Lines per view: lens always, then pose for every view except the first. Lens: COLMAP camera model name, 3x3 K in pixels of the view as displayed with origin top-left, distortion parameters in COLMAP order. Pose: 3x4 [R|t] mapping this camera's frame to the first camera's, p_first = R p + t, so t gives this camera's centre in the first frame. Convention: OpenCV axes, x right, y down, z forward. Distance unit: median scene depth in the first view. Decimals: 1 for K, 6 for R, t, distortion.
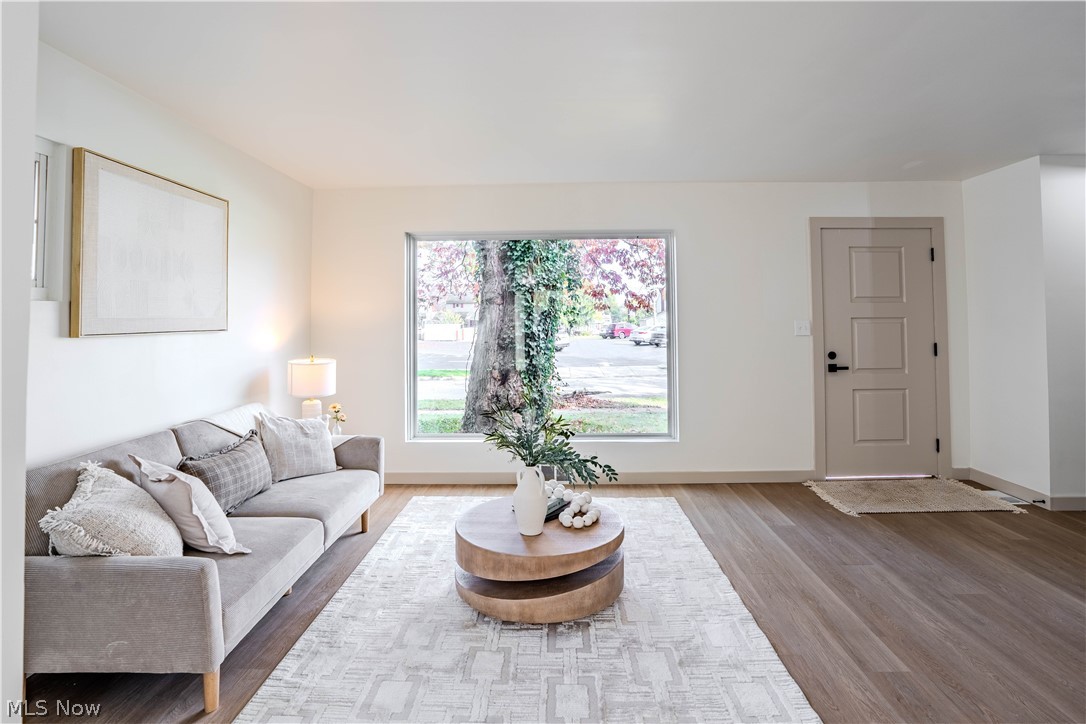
lens RADIAL K [[541.8, 0, 540.5], [0, 541.8, 309.1], [0, 0, 1]] dist [-0.036555, 0.000664]
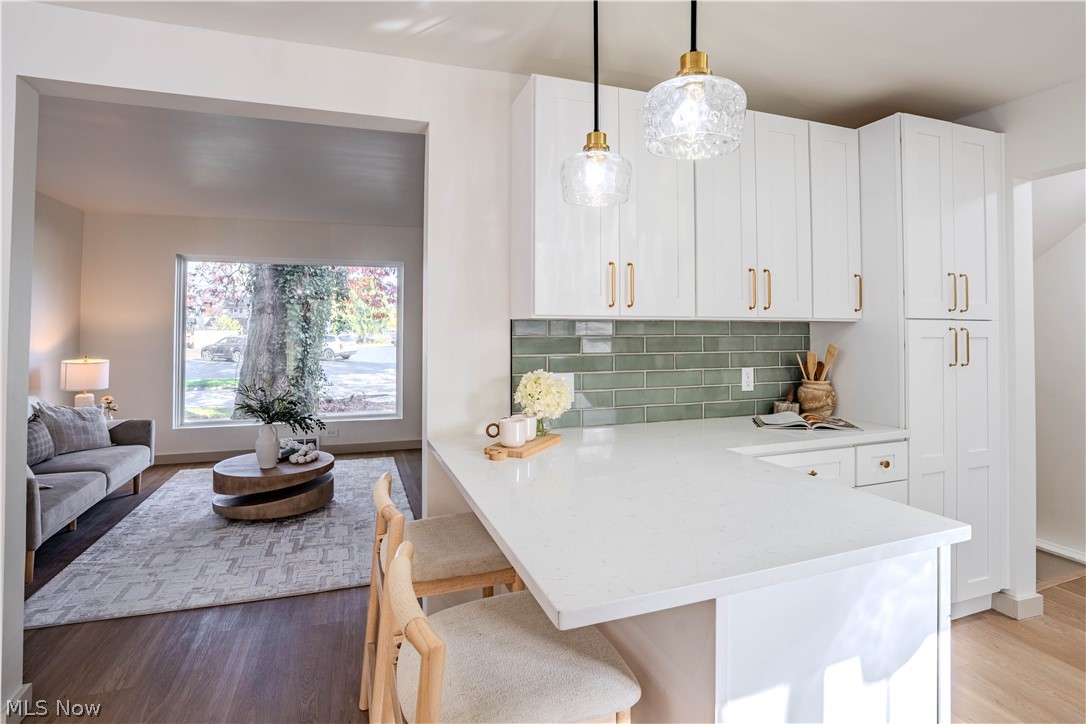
lens RADIAL K [[549.6, 0, 538.9], [0, 549.6, 310.0], [0, 0, 1]] dist [-0.061920, 0.025558]
pose [[0.937016, 0.018765, 0.348781, 0.122854], [-0.014254, 0.999778, -0.015494, -0.015229], [-0.348995, 0.009546, 0.937076, -0.543761]]
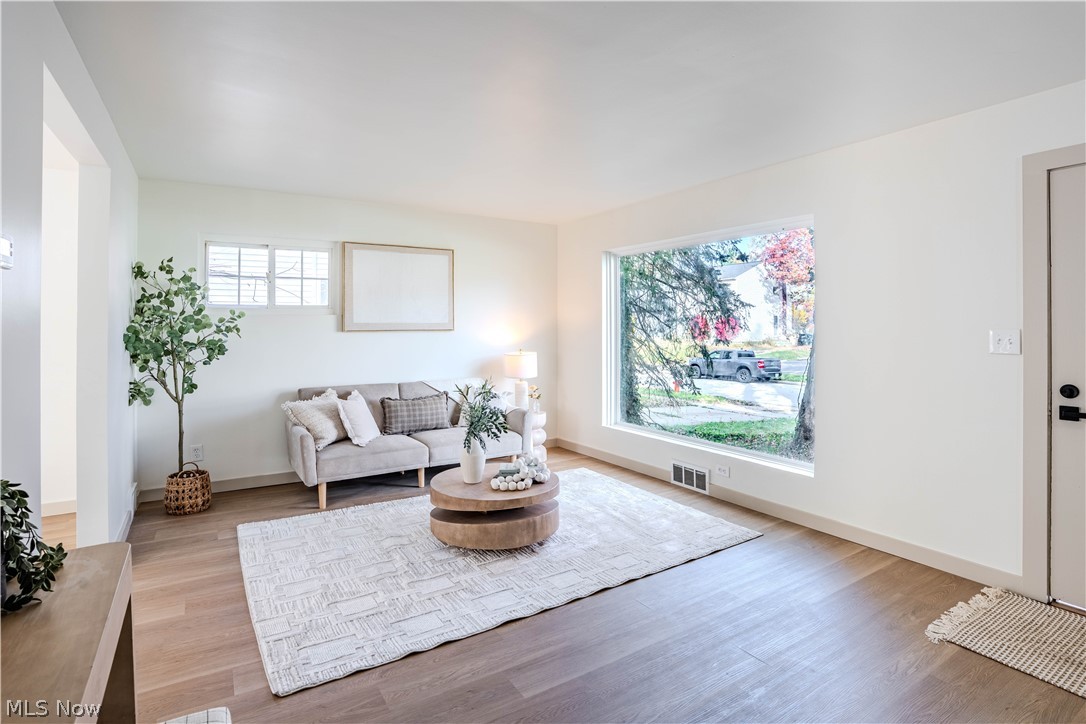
lens RADIAL K [[540.8, 0, 546.0], [0, 540.8, 331.6], [0, 0, 1]] dist [-0.058458, 0.022089]
pose [[0.564025, 0.018200, -0.825557, 0.922899], [0.015369, 0.999353, 0.032532, -0.004867], [0.825614, -0.031036, 0.563380, 0.309303]]
